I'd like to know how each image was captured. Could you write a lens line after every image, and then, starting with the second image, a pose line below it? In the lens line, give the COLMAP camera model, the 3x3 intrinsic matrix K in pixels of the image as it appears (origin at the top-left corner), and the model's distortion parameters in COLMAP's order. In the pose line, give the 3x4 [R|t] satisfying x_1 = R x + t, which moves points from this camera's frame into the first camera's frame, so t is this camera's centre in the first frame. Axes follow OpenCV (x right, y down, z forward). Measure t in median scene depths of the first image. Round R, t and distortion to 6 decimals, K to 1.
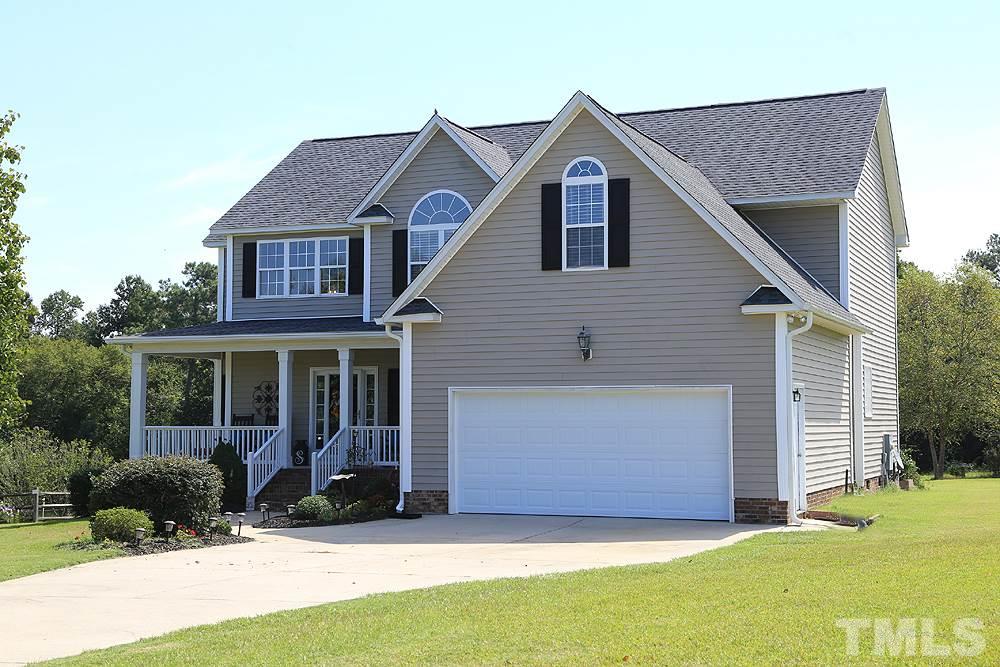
lens RADIAL K [[1394.8, 0, 500.0], [0, 1394.8, 333.5], [0, 0, 1]] dist [-0.002099, 0.002785]
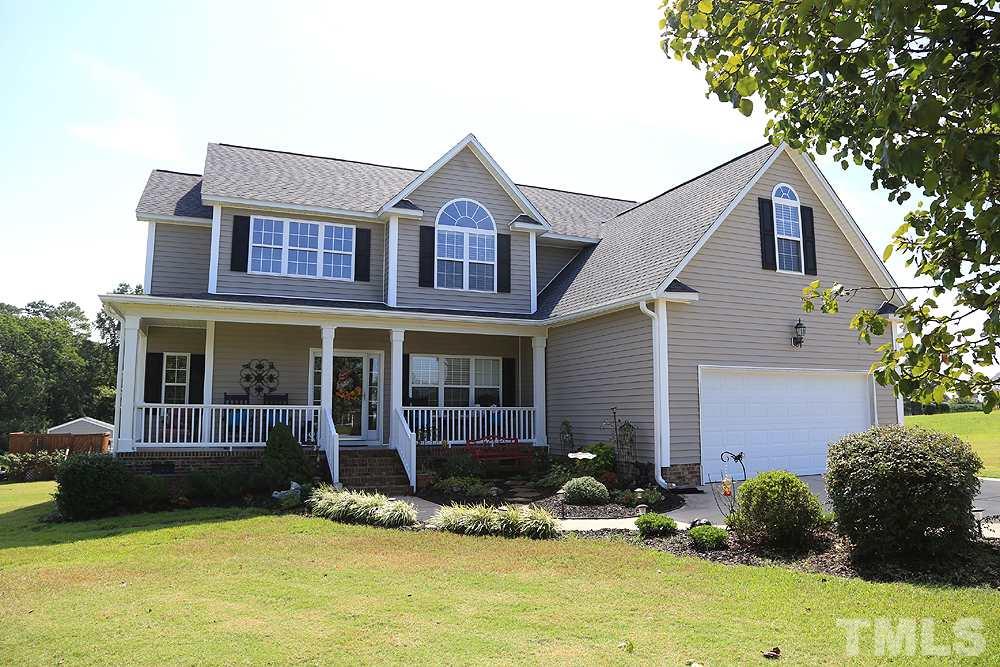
lens RADIAL K [[655.4, 0, 500.0], [0, 655.4, 333.5], [0, 0, 1]] dist [-0.106880, 0.000095]
pose [[0.694565, 0.075492, 0.715459, -0.399671], [-0.038518, 0.996955, -0.067800, 0.043082], [-0.718398, 0.019533, 0.695358, 0.612568]]
